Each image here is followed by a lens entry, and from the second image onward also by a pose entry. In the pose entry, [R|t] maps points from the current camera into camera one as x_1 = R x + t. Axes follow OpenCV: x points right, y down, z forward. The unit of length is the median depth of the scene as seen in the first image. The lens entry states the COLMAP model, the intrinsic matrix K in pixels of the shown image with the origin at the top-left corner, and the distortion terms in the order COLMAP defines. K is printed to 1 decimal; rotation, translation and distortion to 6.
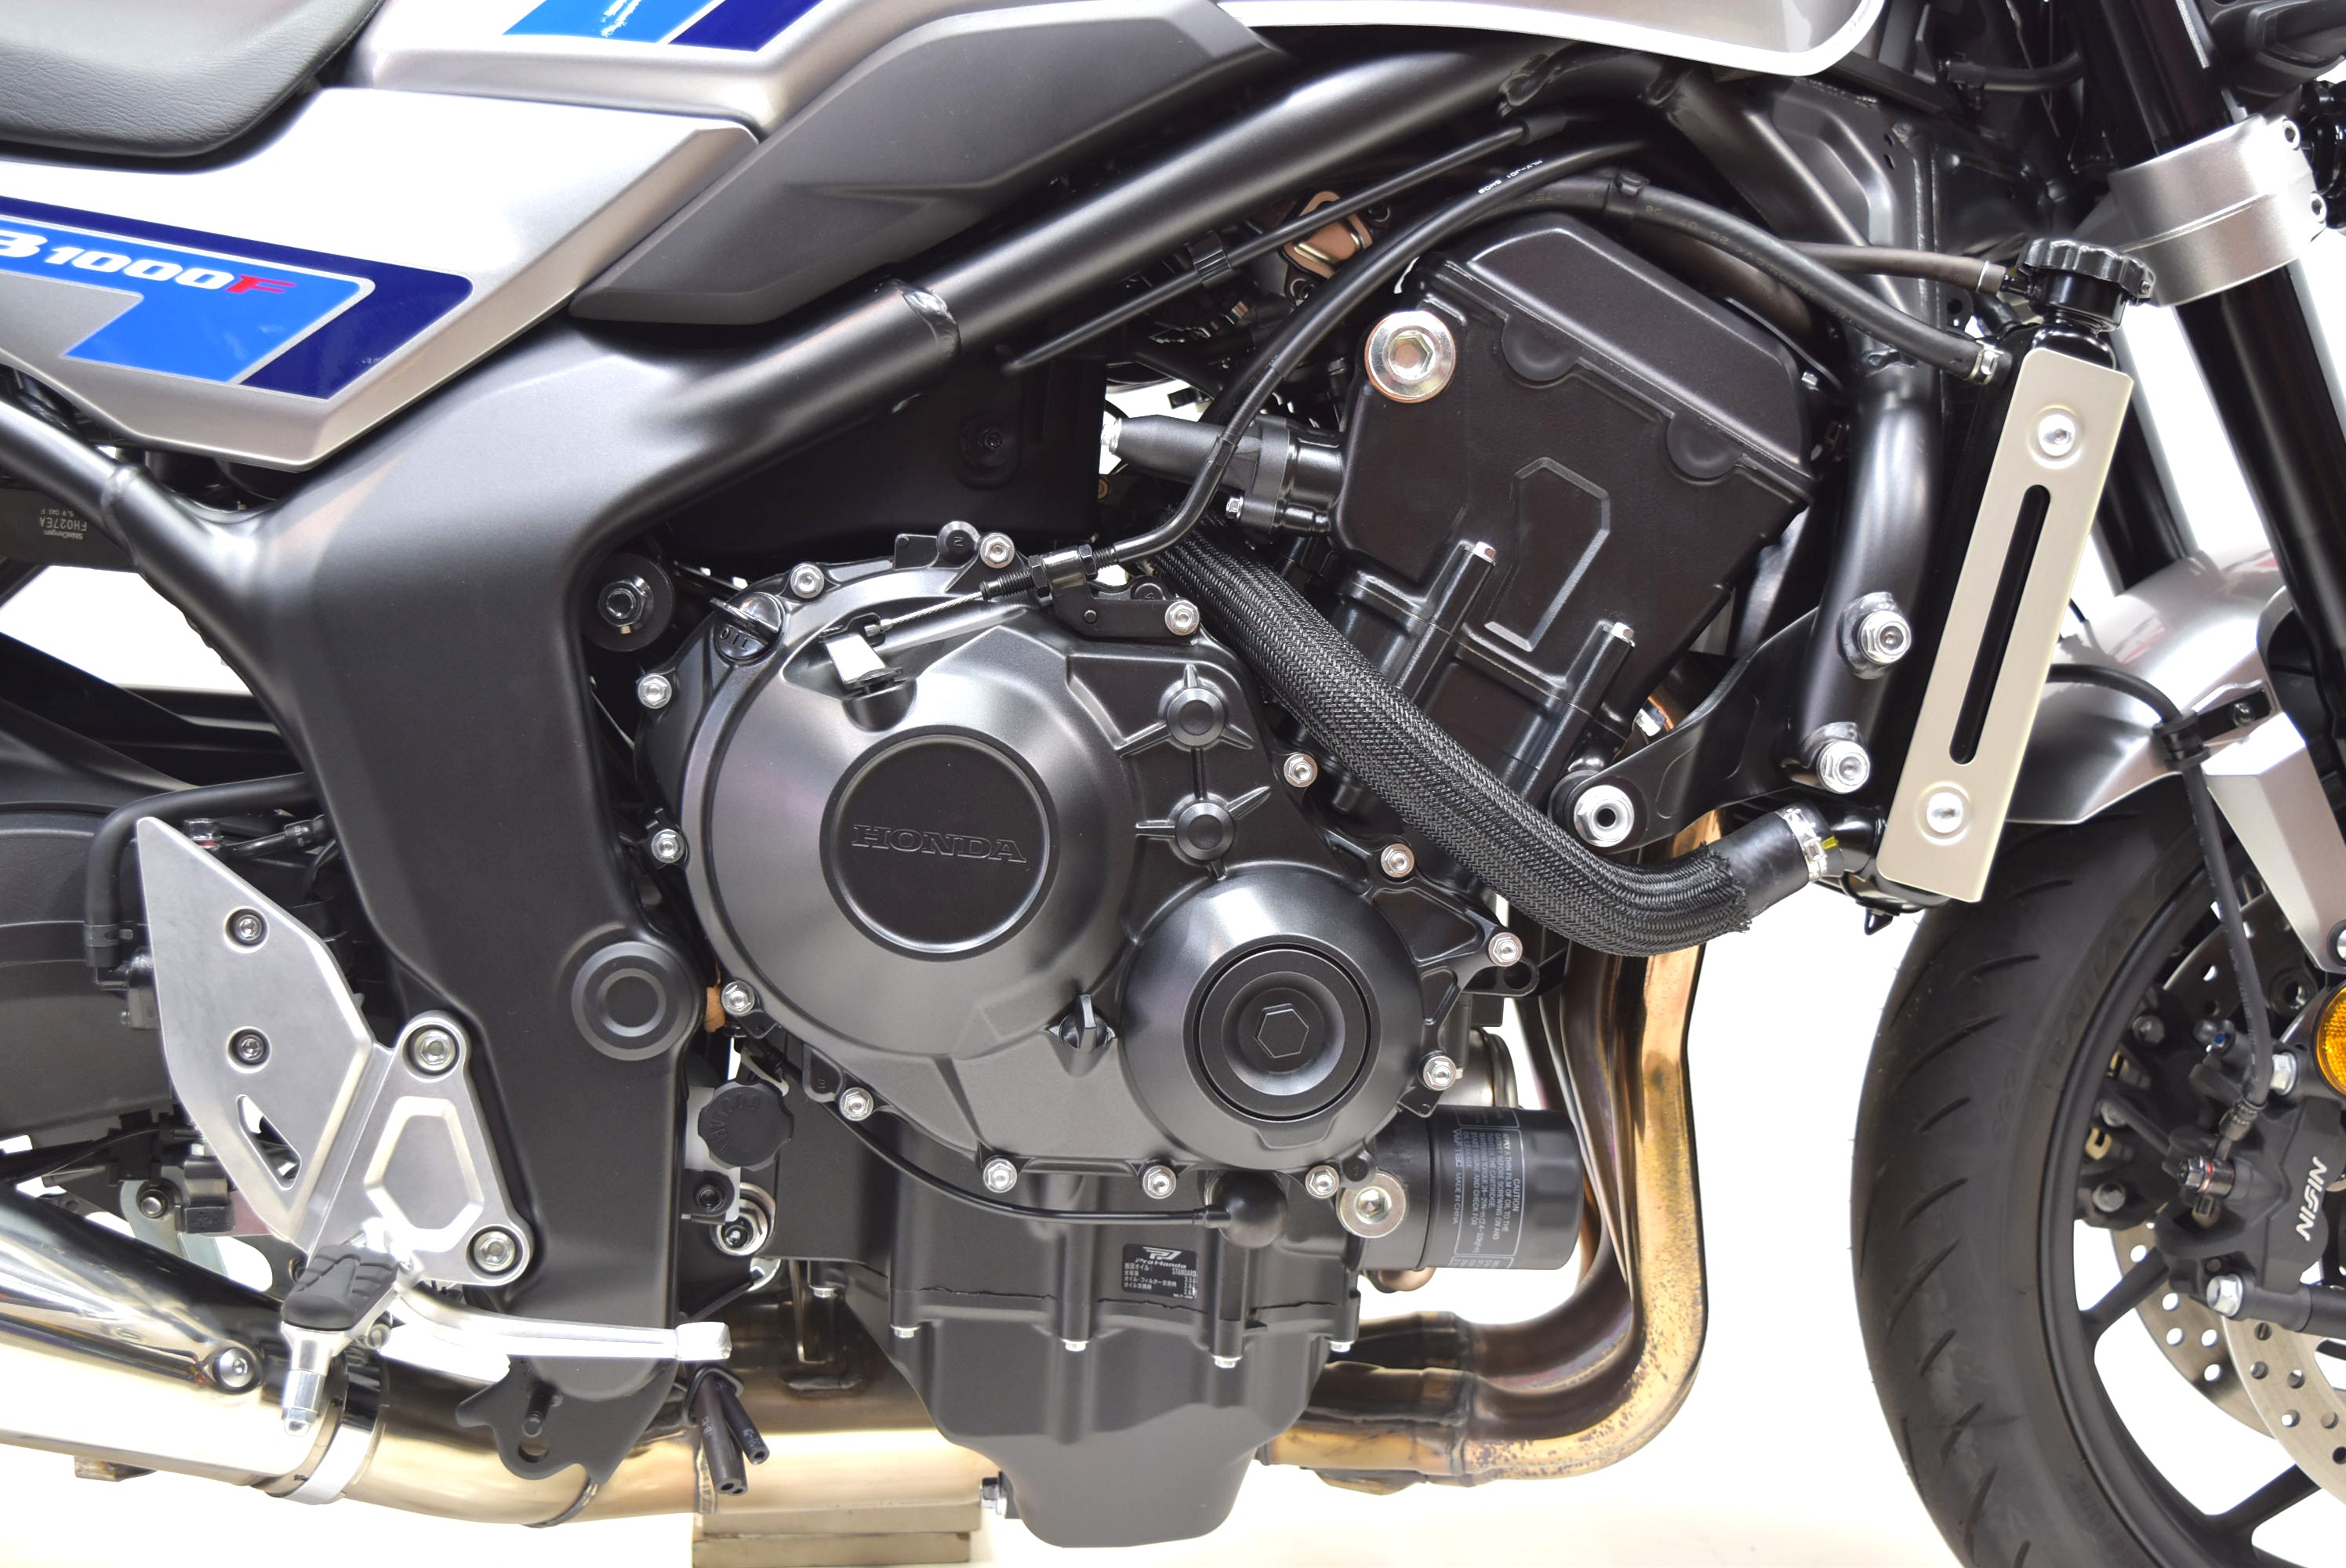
lens RADIAL K [[2809.6, 0, 1173.0], [0, 2809.6, 784.0], [0, 0, 1]] dist [-0.038096, -0.034017]
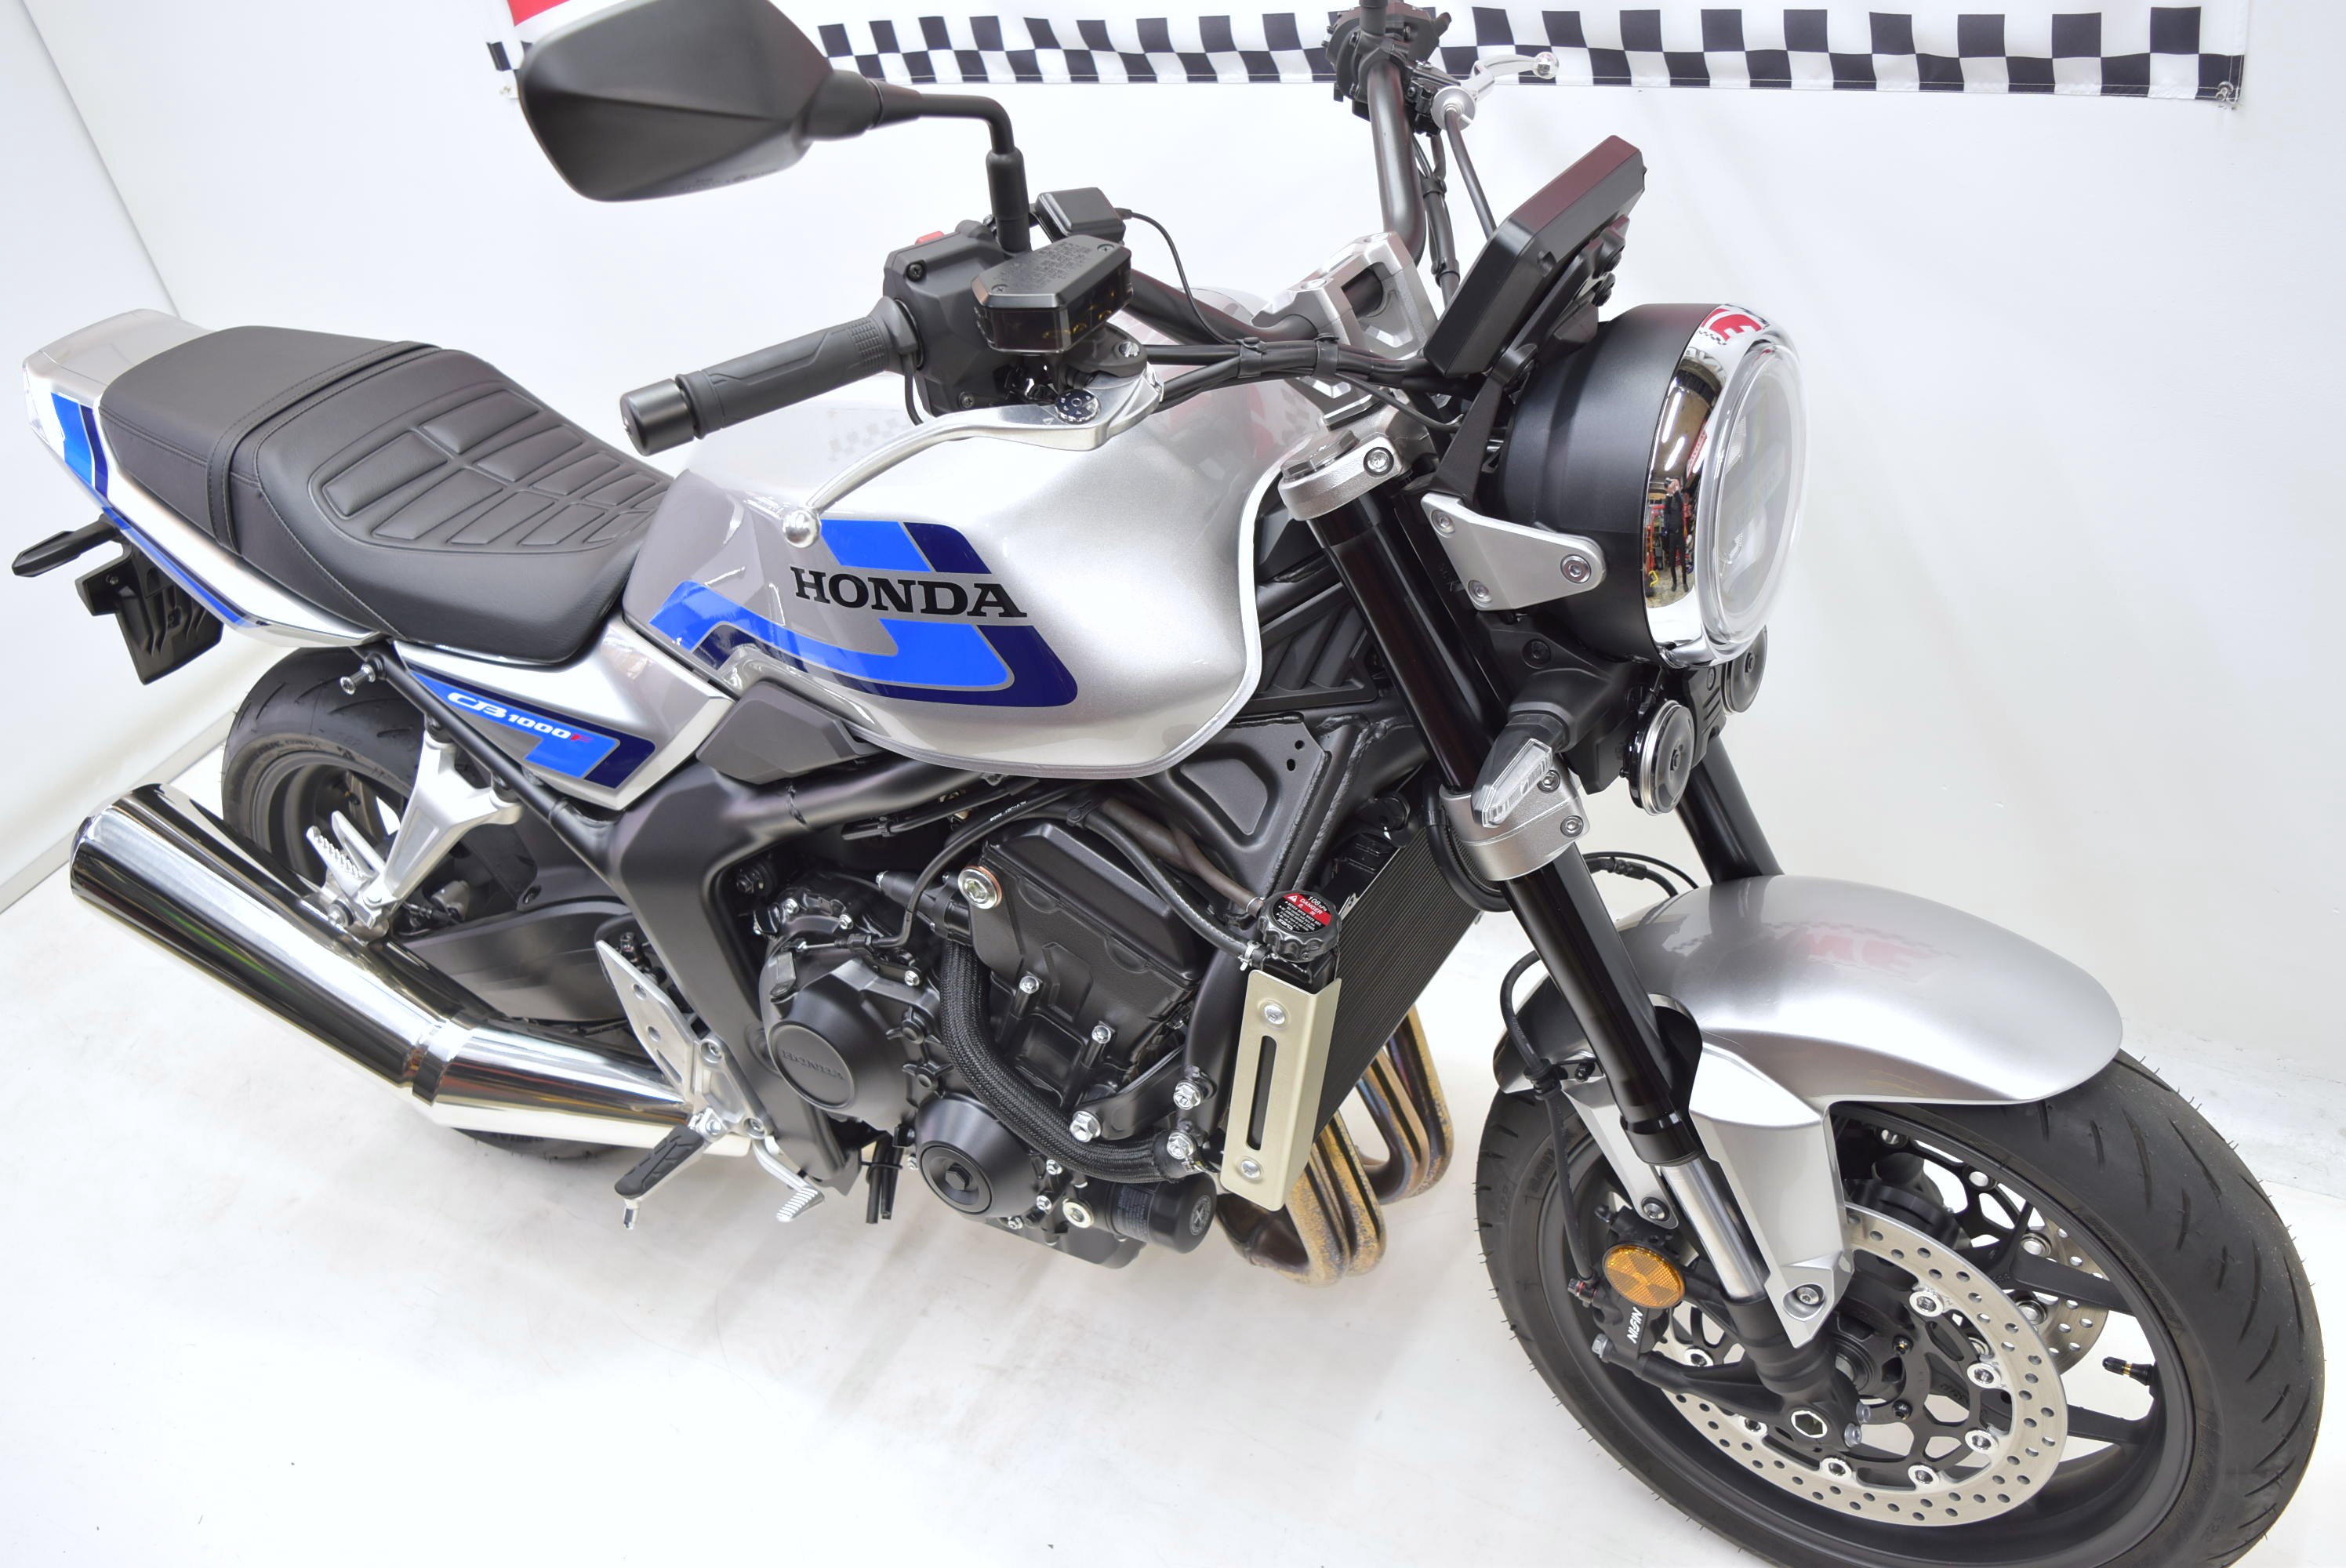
lens RADIAL K [[2131.6, 0, 1173.0], [0, 2131.6, 784.0], [0, 0, 1]] dist [-0.081731, 0.009831]
pose [[0.785041, 0.197177, -0.587224, 0.991299], [0.107896, 0.889968, 0.443074, -0.816113], [0.609975, -0.411191, 0.677387, 0.157278]]
